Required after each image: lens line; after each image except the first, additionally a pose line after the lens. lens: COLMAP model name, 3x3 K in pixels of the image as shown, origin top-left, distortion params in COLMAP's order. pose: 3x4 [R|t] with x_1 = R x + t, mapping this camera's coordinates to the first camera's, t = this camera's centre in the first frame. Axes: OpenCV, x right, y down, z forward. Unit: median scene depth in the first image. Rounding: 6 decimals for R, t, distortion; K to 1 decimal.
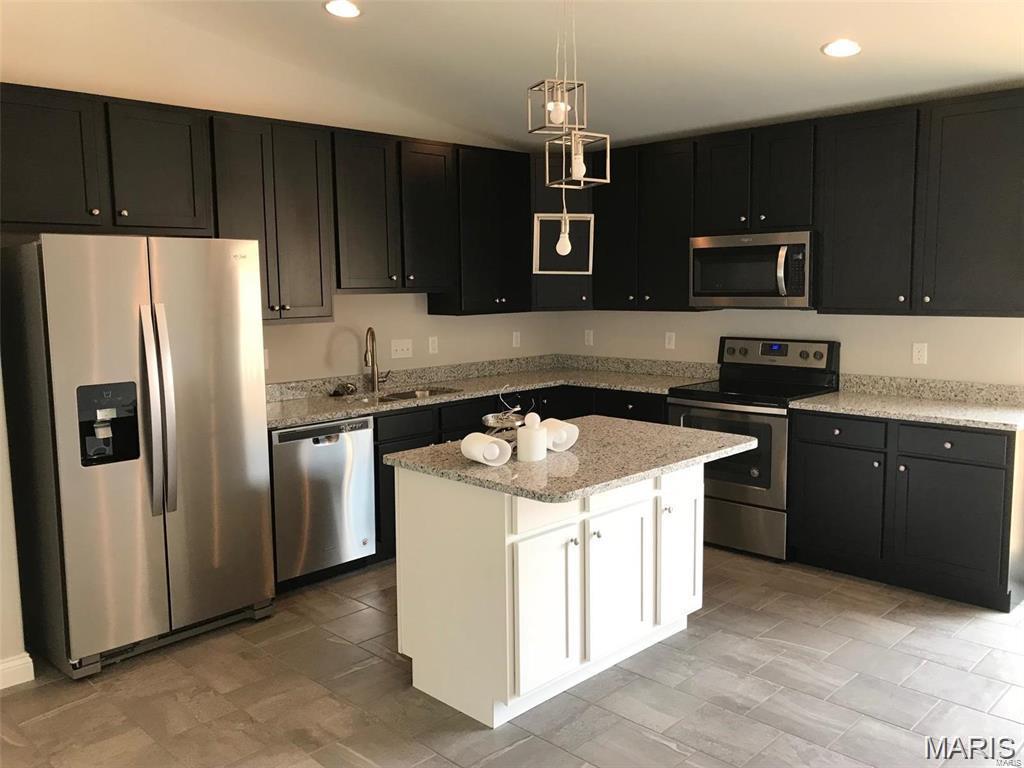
lens RADIAL K [[840.1, 0, 509.3], [0, 840.1, 378.0], [0, 0, 1]] dist [0.014406, -0.014006]
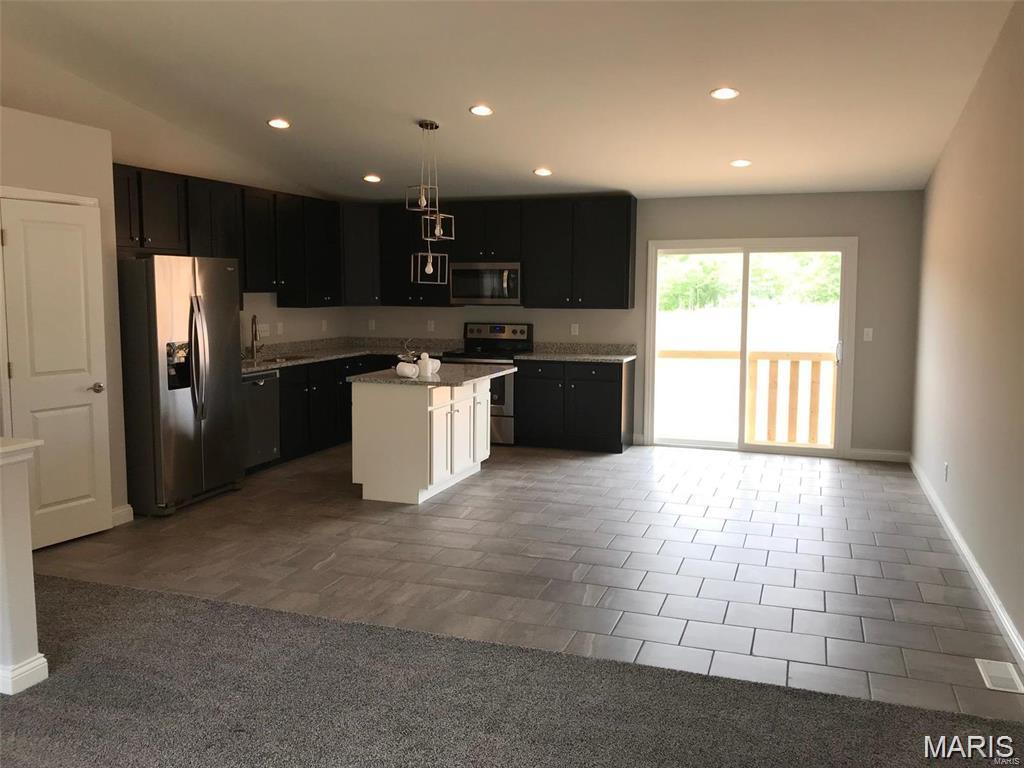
lens RADIAL K [[840.1, 0, 511.3], [0, 840.1, 388.4], [0, 0, 1]] dist [0.014406, -0.014006]
pose [[0.900011, -0.033128, 0.434606, -0.450780], [0.031566, 0.999443, 0.010813, 0.076409], [-0.434722, 0.003988, 0.900556, -0.614438]]
